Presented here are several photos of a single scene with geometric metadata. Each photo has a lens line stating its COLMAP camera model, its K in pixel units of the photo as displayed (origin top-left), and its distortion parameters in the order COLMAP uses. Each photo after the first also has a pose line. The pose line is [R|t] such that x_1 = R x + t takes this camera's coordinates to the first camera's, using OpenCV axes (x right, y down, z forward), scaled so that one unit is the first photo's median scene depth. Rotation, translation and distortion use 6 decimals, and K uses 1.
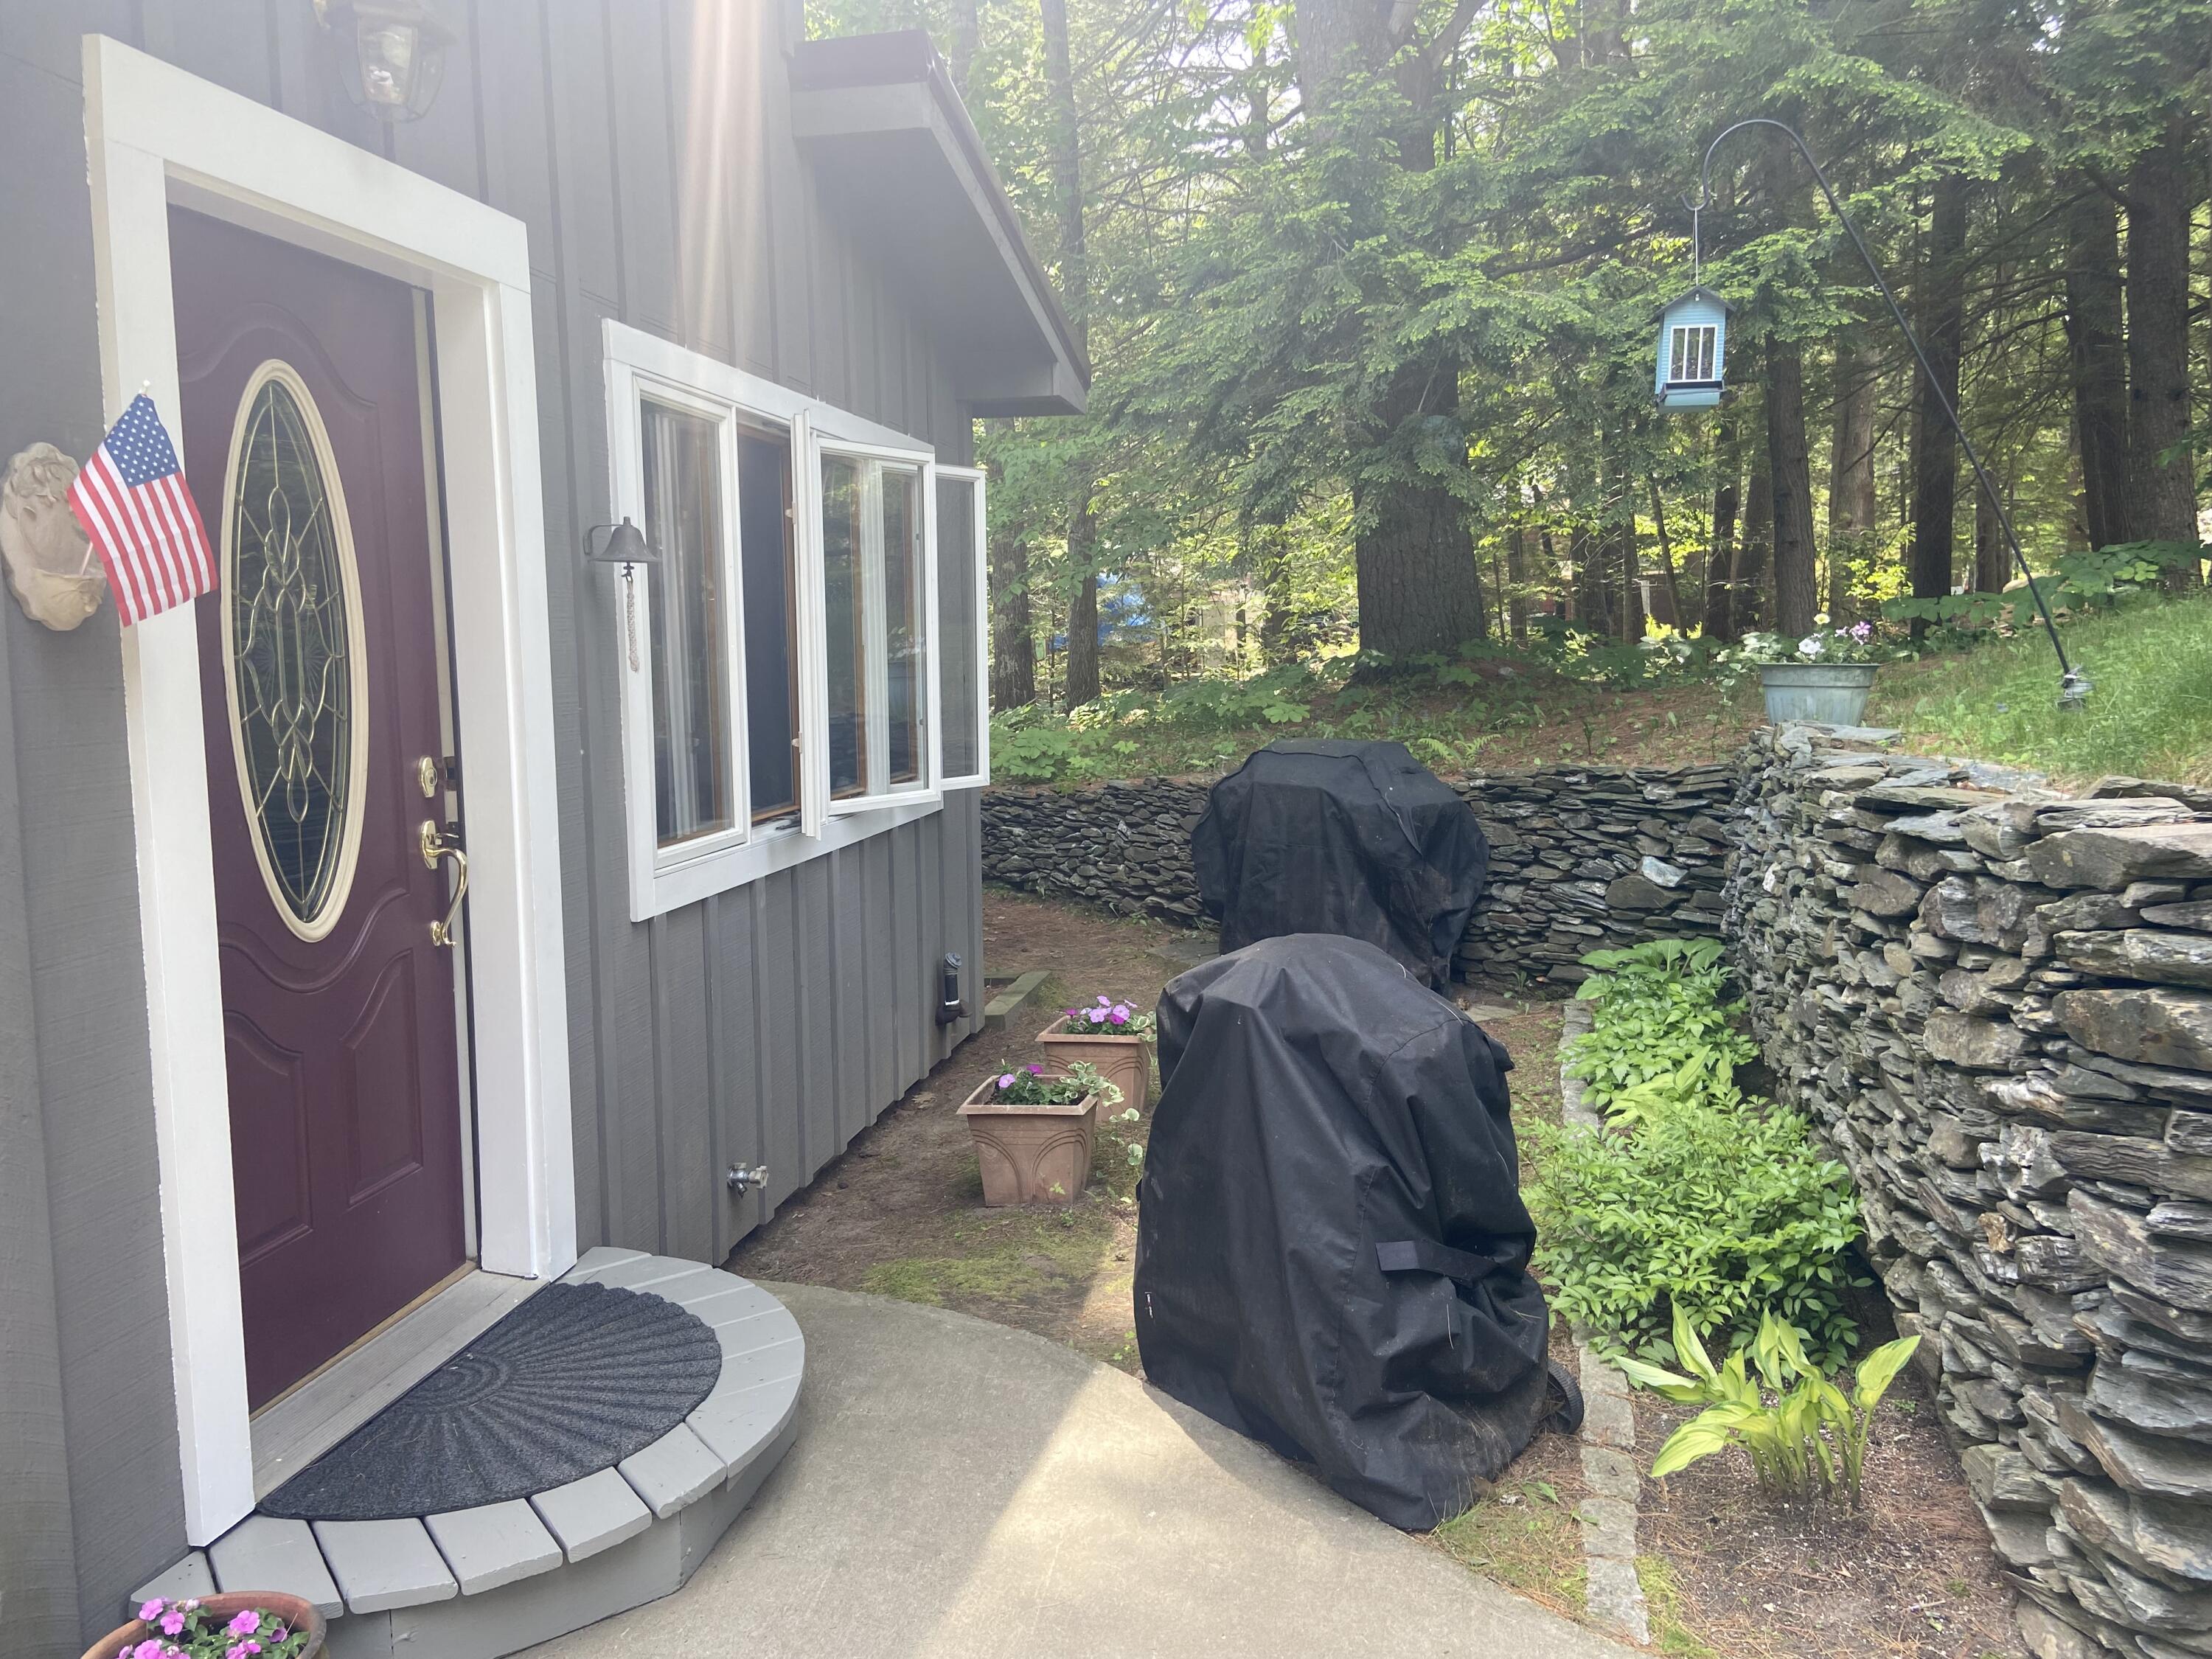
lens RADIAL K [[1728.6, 0, 1111.9], [0, 1728.6, 802.3], [0, 0, 1]] dist [0.118487, -0.158699]
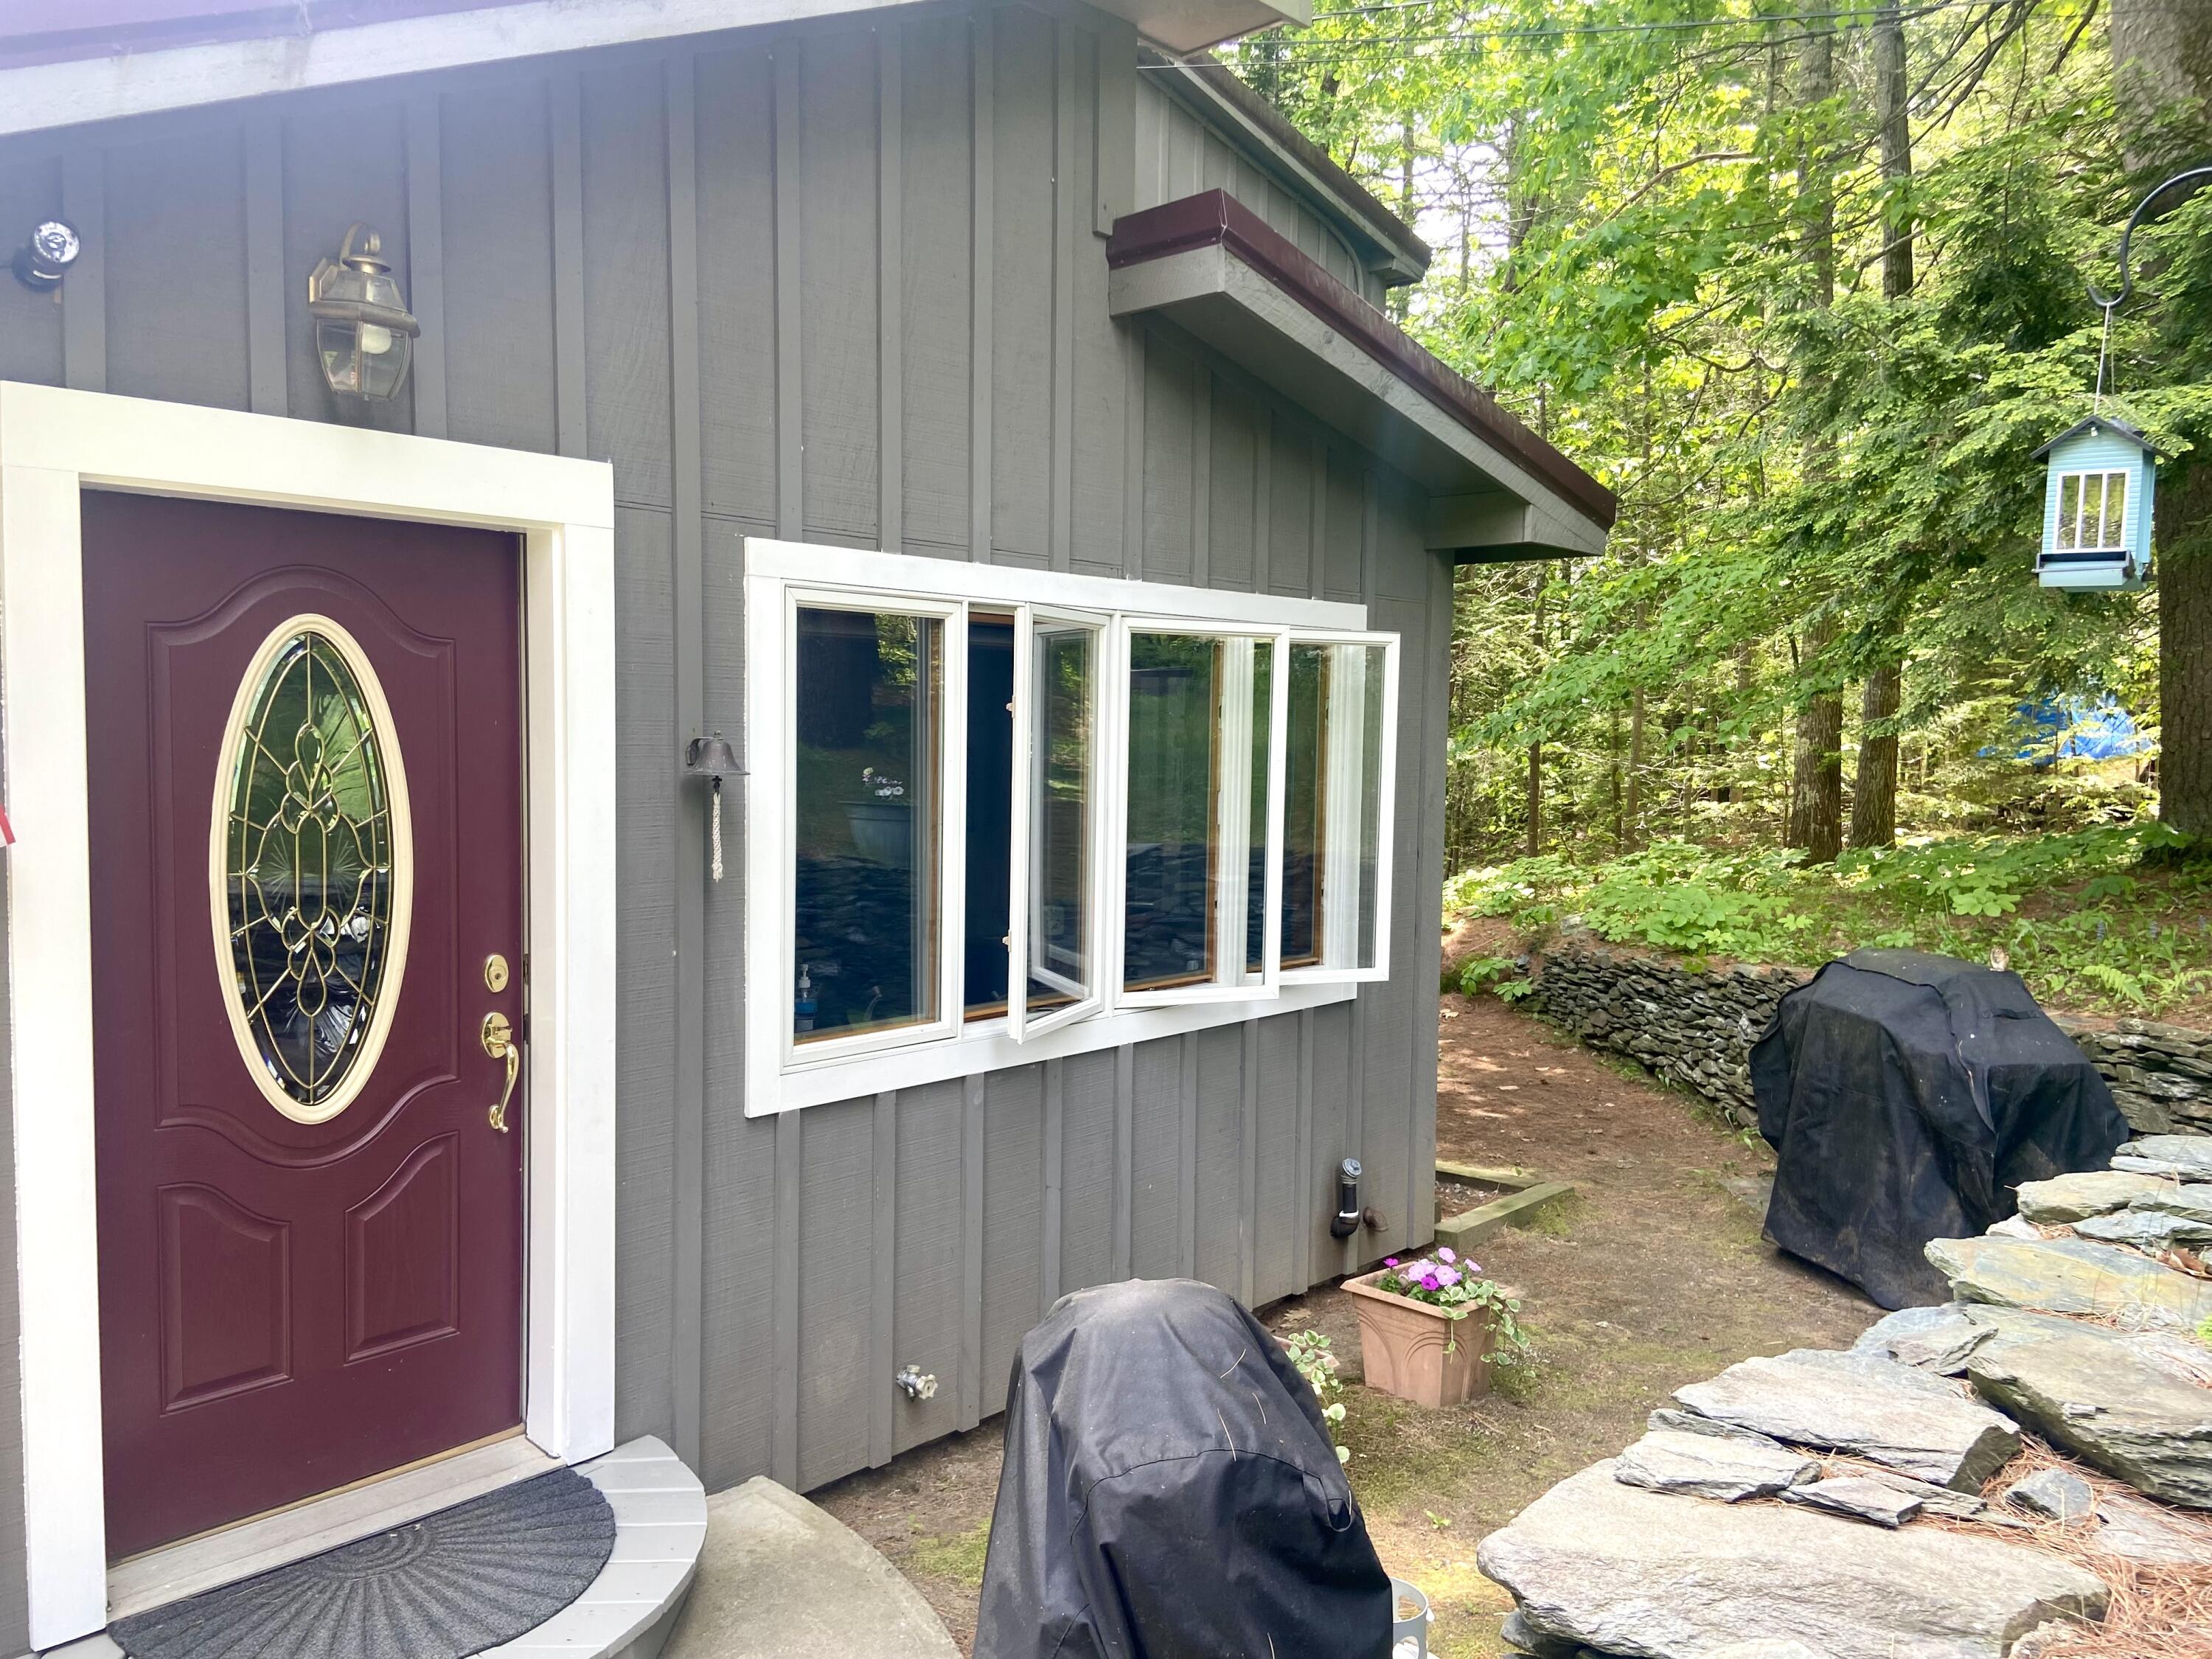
lens RADIAL K [[1728.6, 0, 1111.9], [0, 1728.6, 802.3], [0, 0, 1]] dist [0.118487, -0.158699]
pose [[0.838363, 0.056900, -0.542135, 0.282829], [-0.079932, 0.996619, -0.019006, -0.071118], [0.539221, 0.059268, 0.840076, 0.157385]]
